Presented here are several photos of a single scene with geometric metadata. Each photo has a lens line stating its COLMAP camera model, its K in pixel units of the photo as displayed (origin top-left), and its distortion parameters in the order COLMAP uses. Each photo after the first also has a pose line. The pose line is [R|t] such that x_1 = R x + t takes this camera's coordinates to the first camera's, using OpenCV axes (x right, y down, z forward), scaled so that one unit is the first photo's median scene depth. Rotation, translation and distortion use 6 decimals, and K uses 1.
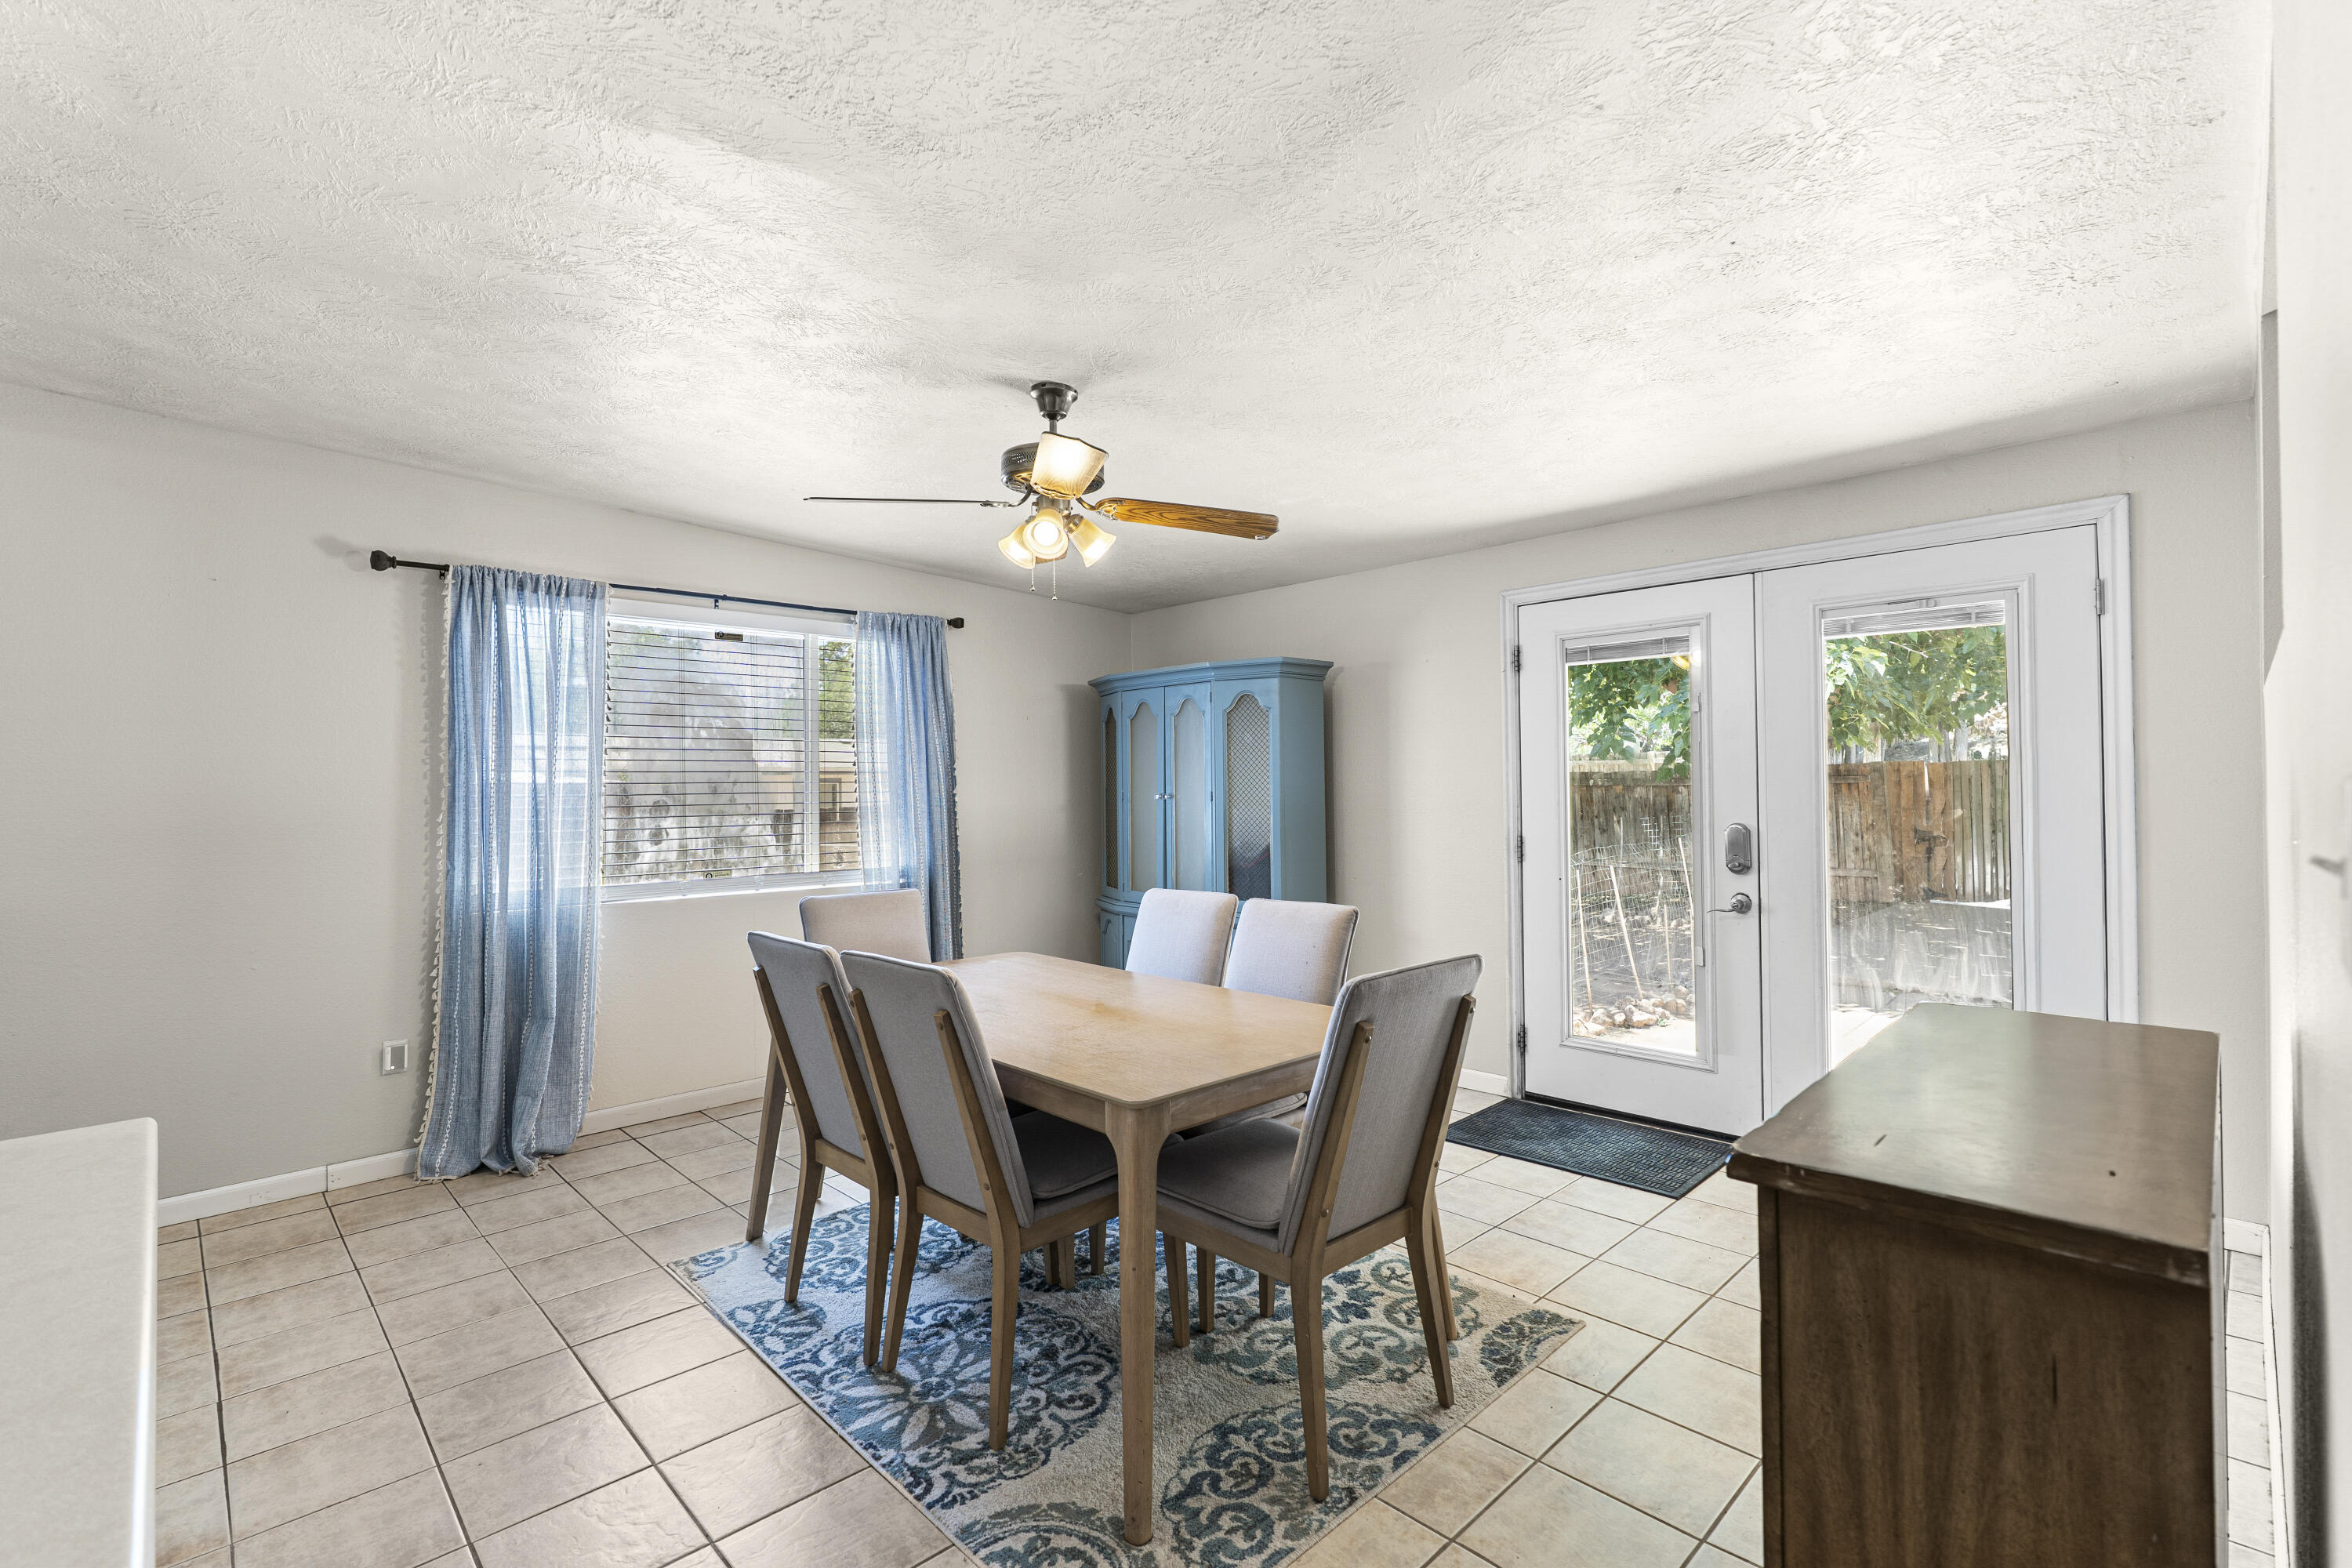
lens RADIAL K [[1066.1, 0, 1183.9], [0, 1066.1, 775.4], [0, 0, 1]] dist [-0.001353, -0.000064]
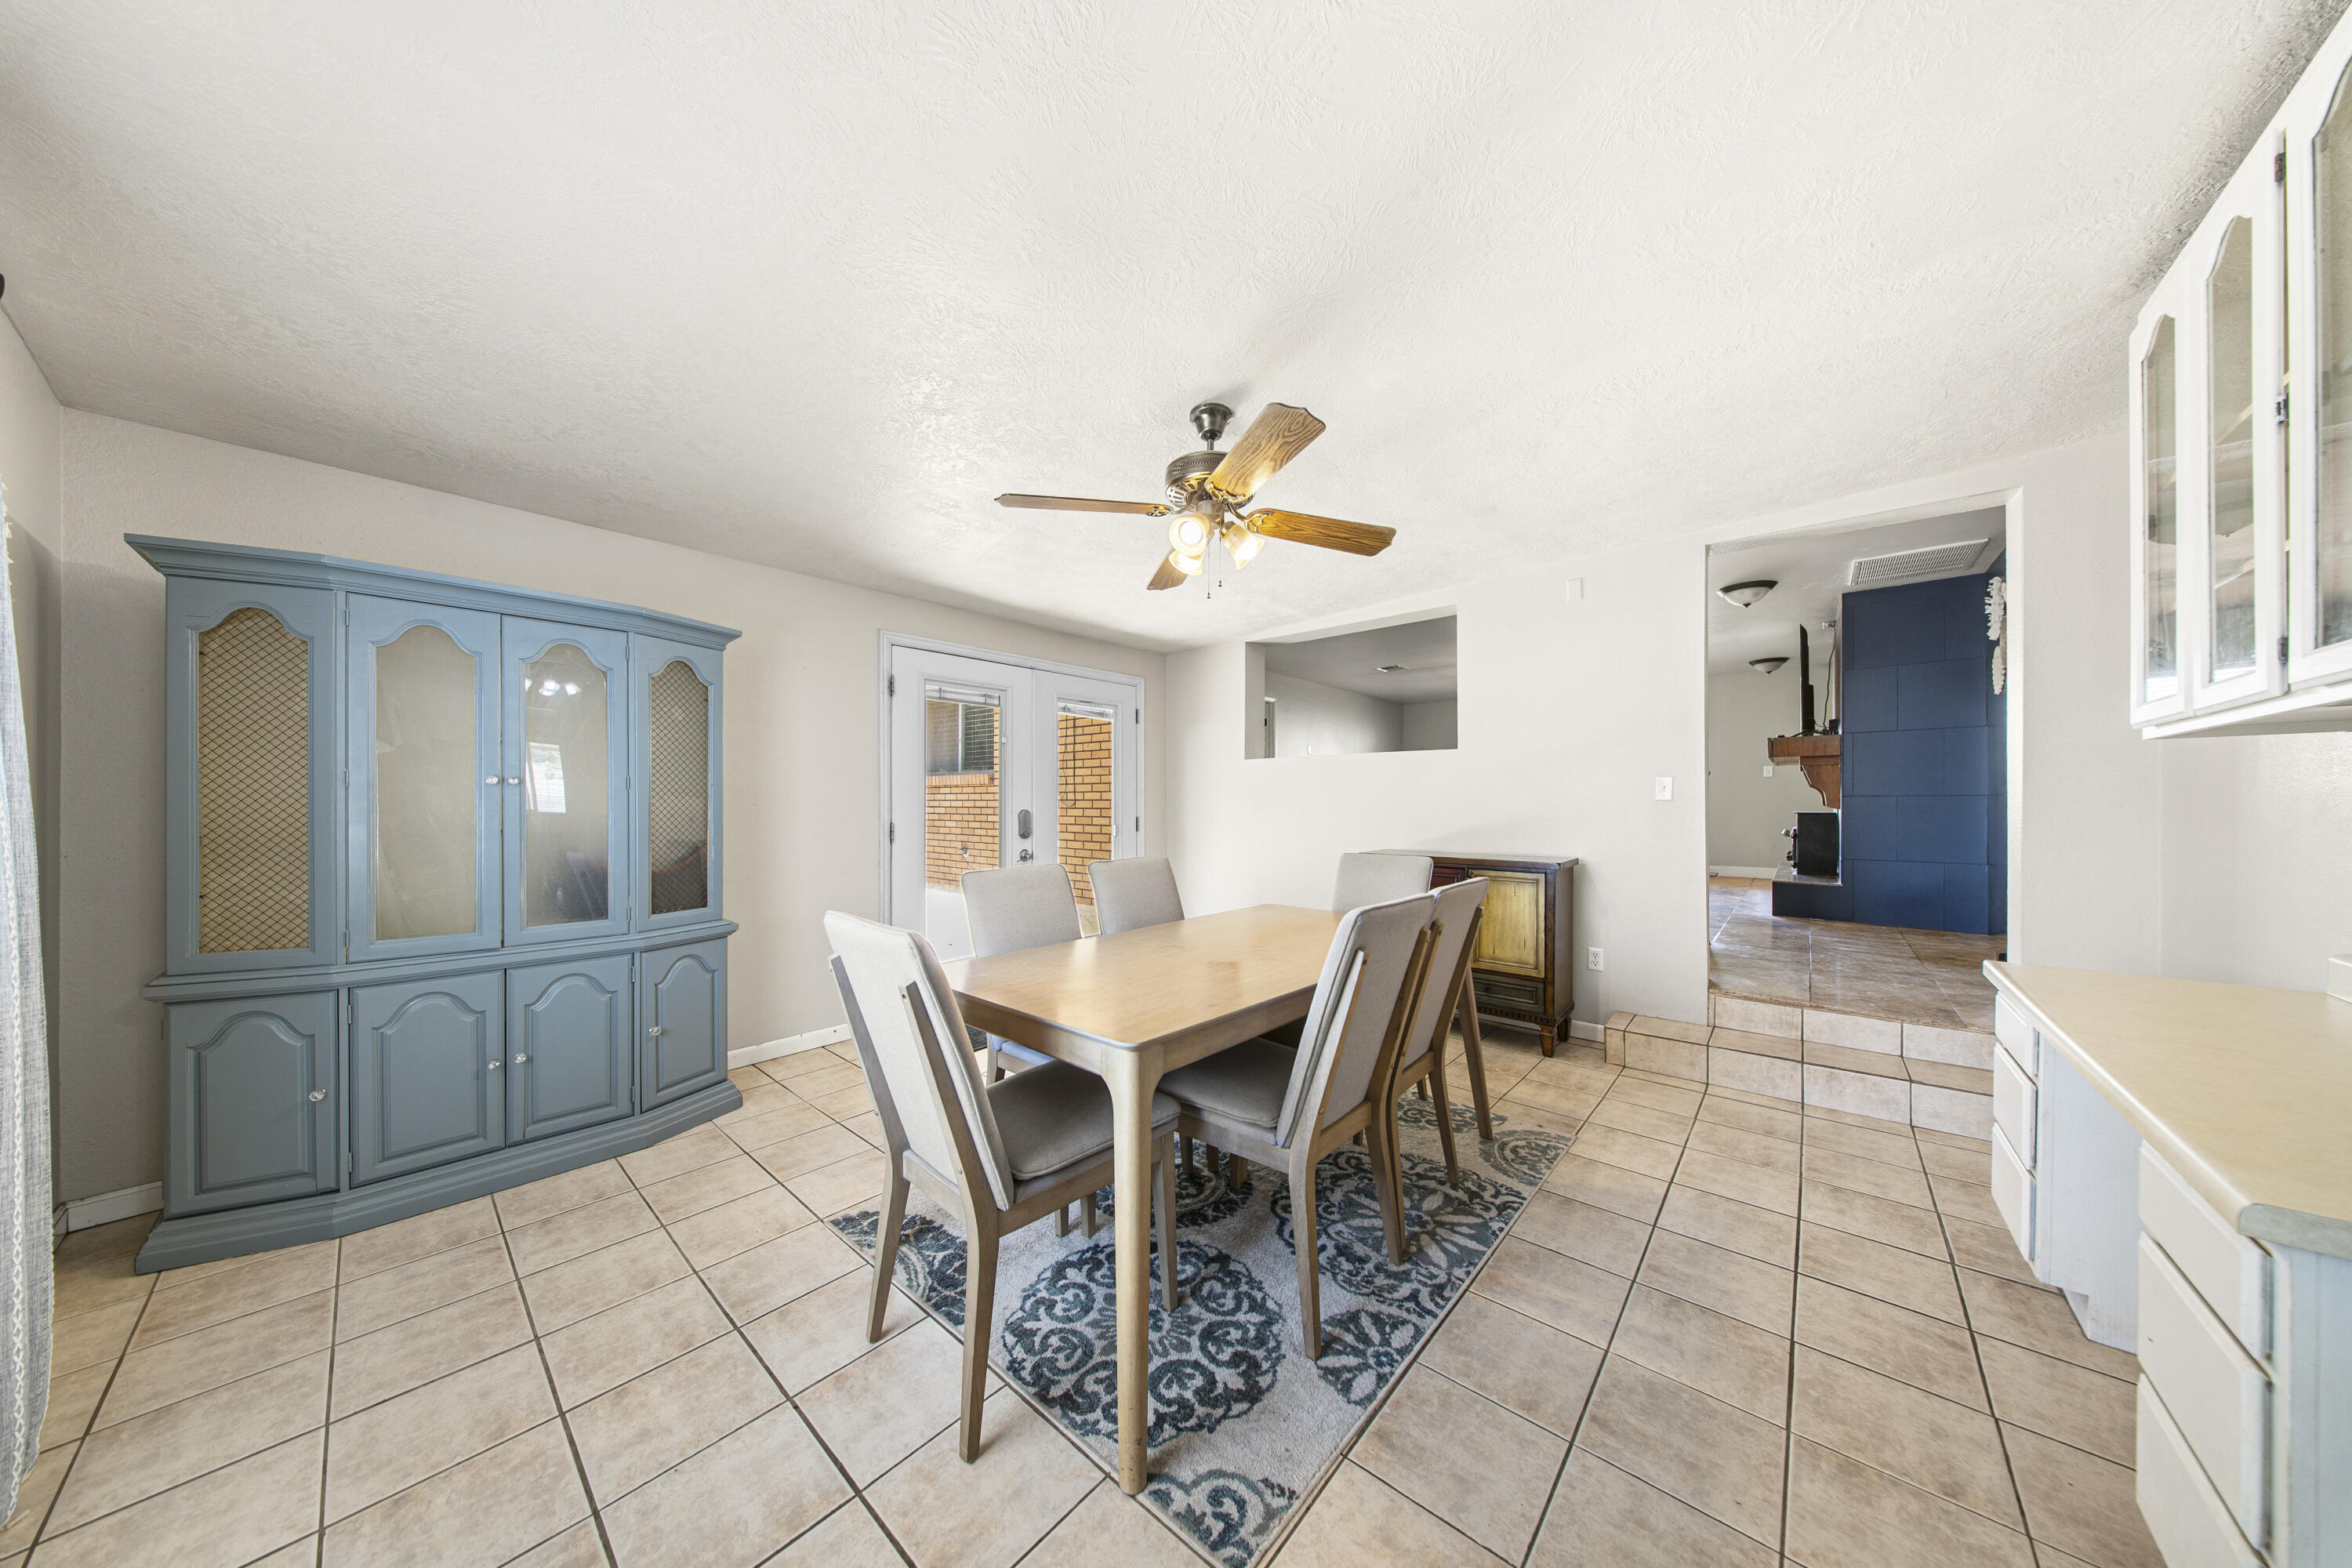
lens RADIAL K [[706.3, 0, 1189.4], [0, 706.3, 804.8], [0, 0, 1]] dist [-0.000756, -0.000085]
pose [[-0.081769, 0.008337, 0.996616, -0.992042], [-0.007291, 0.999933, -0.008963, 0.068889], [-0.996625, -0.007999, -0.081703, 1.237532]]
